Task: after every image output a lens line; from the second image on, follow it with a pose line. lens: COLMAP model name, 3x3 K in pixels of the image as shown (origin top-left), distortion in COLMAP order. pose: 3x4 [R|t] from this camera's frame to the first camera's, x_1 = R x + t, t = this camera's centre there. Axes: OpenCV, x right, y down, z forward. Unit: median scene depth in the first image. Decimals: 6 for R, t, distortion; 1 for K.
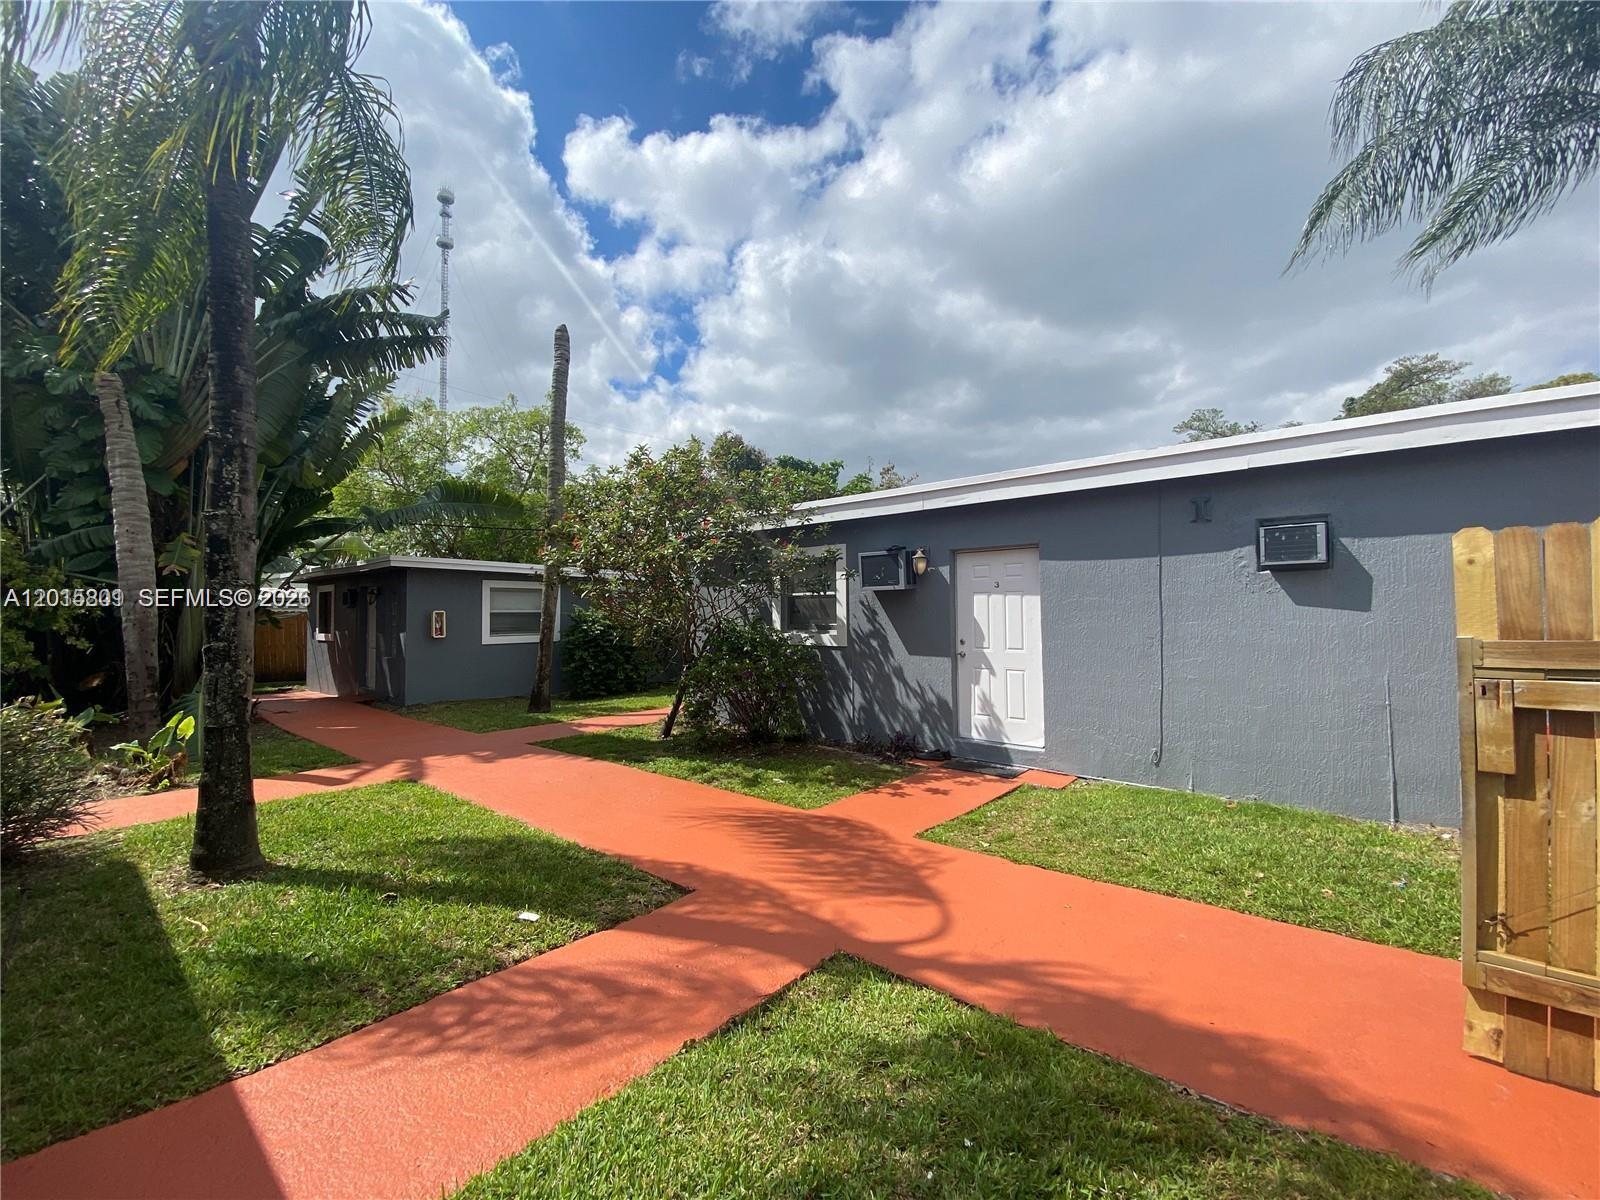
lens RADIAL K [[644.5, 0, 798.6], [0, 644.5, 604.5], [0, 0, 1]] dist [0.020724, -0.020296]
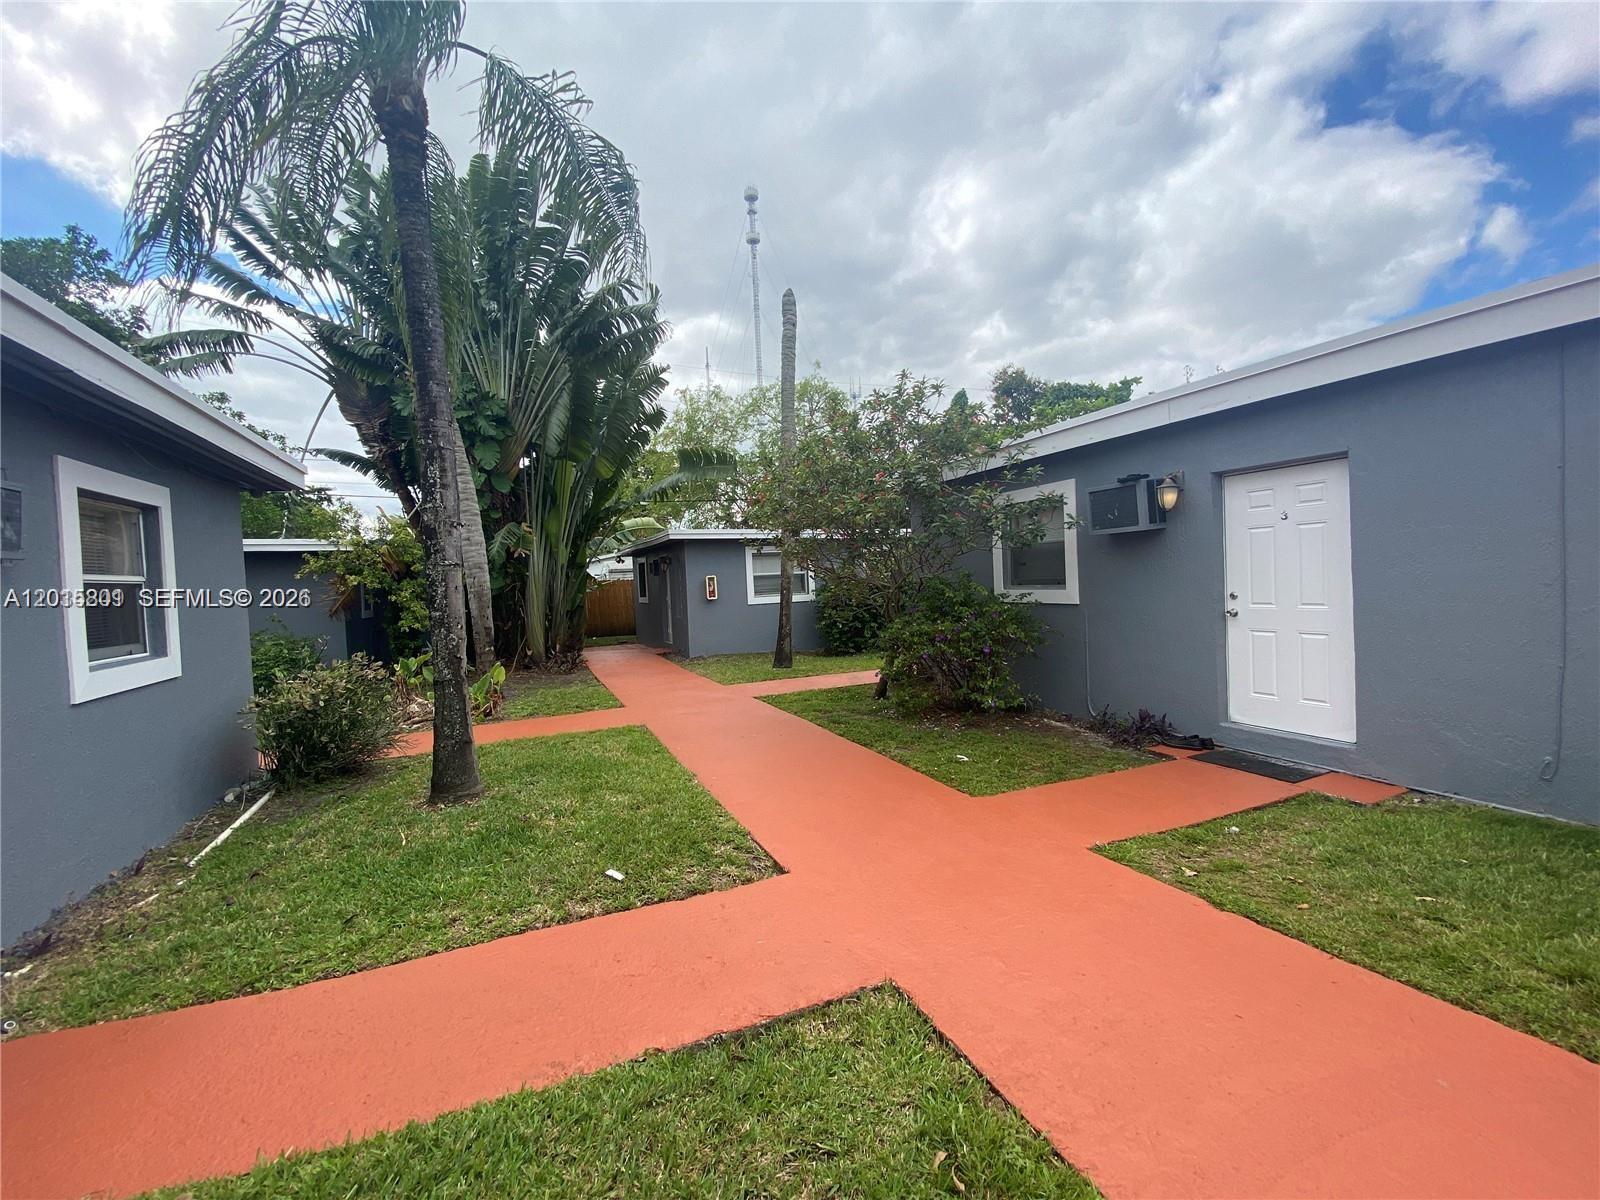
lens RADIAL K [[644.5, 0, 798.6], [0, 644.5, 604.5], [0, 0, 1]] dist [0.020724, -0.020296]
pose [[0.897154, -0.013763, -0.441504, 0.116253], [0.044655, 0.997220, 0.059655, 0.000396], [0.439455, -0.073235, 0.895274, 0.086020]]
